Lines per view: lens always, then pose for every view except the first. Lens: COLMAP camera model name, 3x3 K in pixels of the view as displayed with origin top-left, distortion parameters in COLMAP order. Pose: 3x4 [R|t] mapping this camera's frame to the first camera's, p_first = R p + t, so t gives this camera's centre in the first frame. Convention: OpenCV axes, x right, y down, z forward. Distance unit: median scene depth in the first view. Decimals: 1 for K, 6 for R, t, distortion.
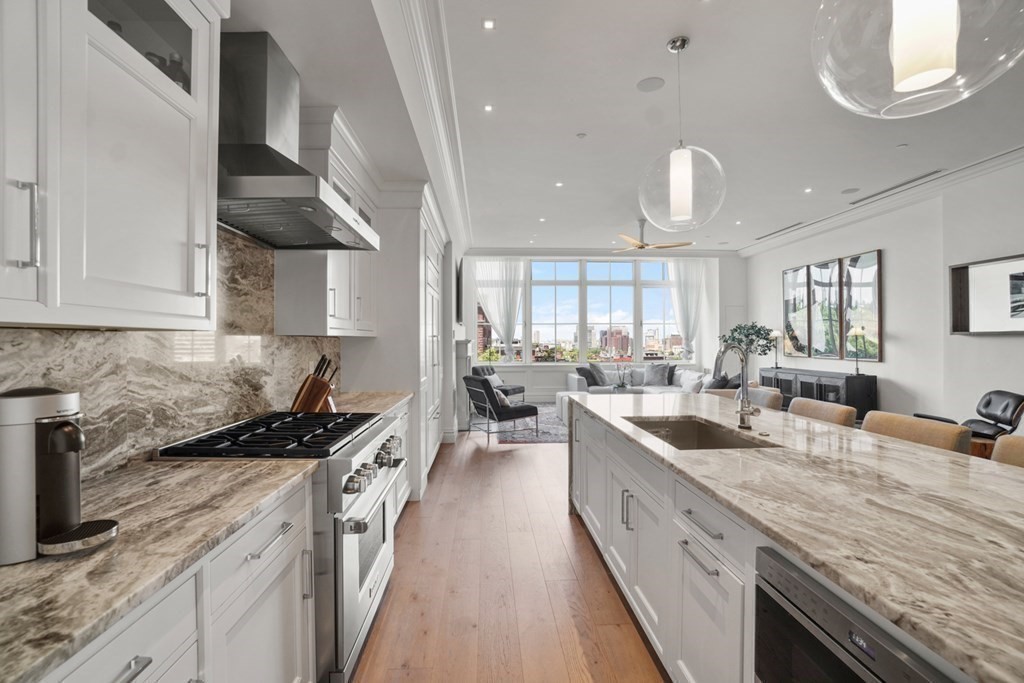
lens RADIAL K [[454.7, 0, 508.3], [0, 454.7, 340.3], [0, 0, 1]] dist [-0.061075, 0.020670]
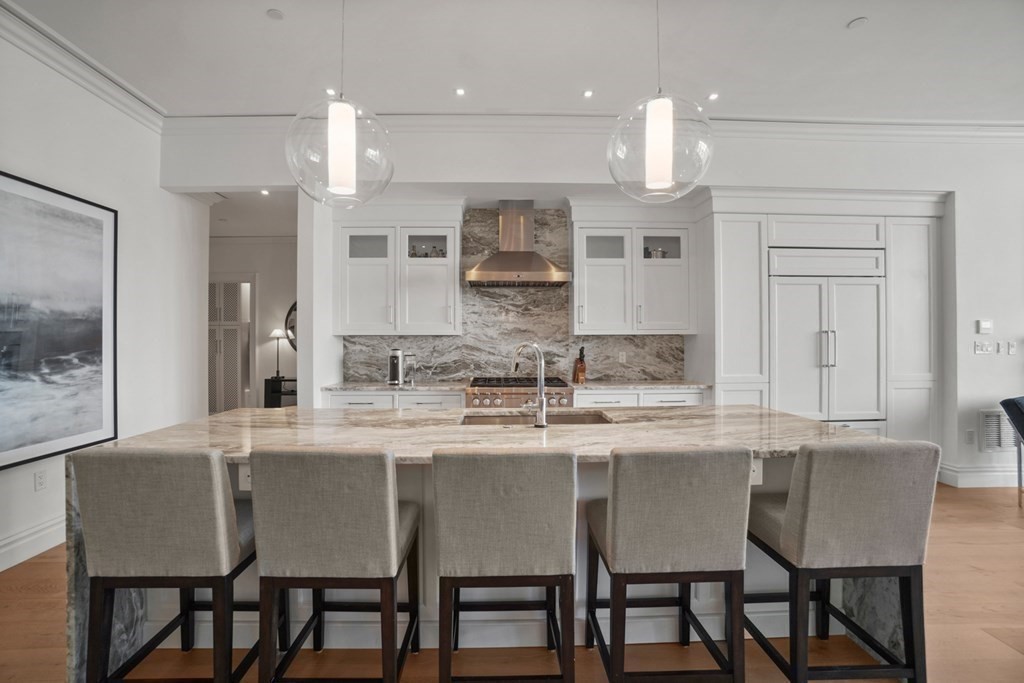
lens RADIAL K [[458.6, 0, 507.5], [0, 458.6, 340.3], [0, 0, 1]] dist [-0.062532, 0.024289]
pose [[-0.020689, 0.003169, -0.999781, 0.473340], [0.005979, 0.999977, 0.003046, 0.000943], [0.999768, -0.005915, -0.020708, 0.288934]]
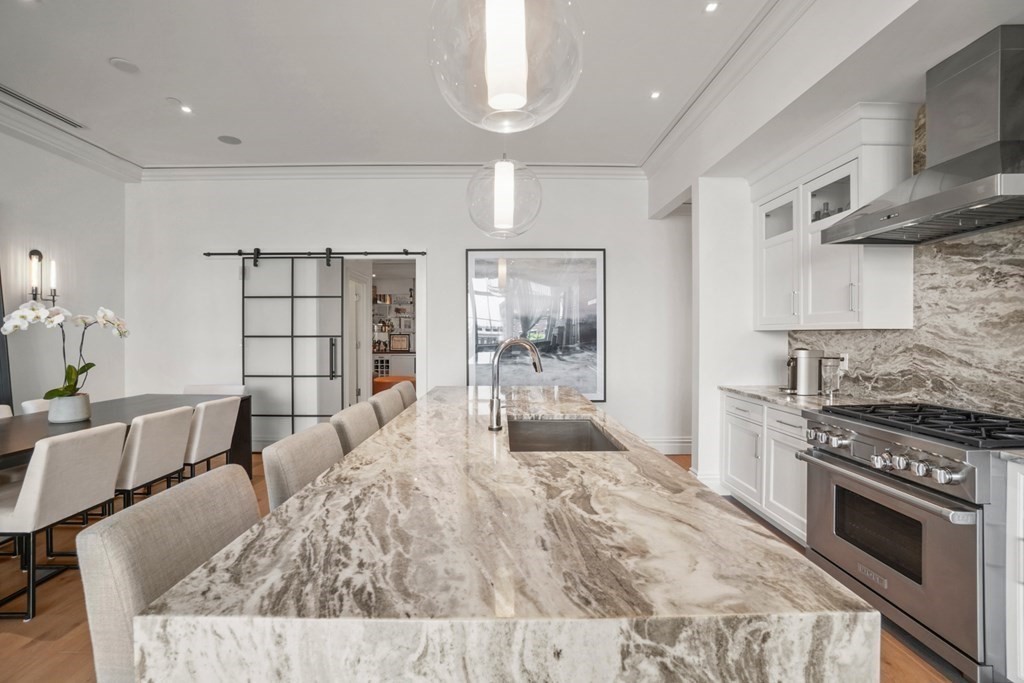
lens RADIAL K [[463.3, 0, 496.3], [0, 463.3, 339.6], [0, 0, 1]] dist [-0.061824, 0.022810]
pose [[-0.998215, 0.003751, 0.059602, 0.142737], [0.004096, 0.999976, 0.005671, 0.000933], [-0.059579, 0.005905, -0.998206, 0.602302]]
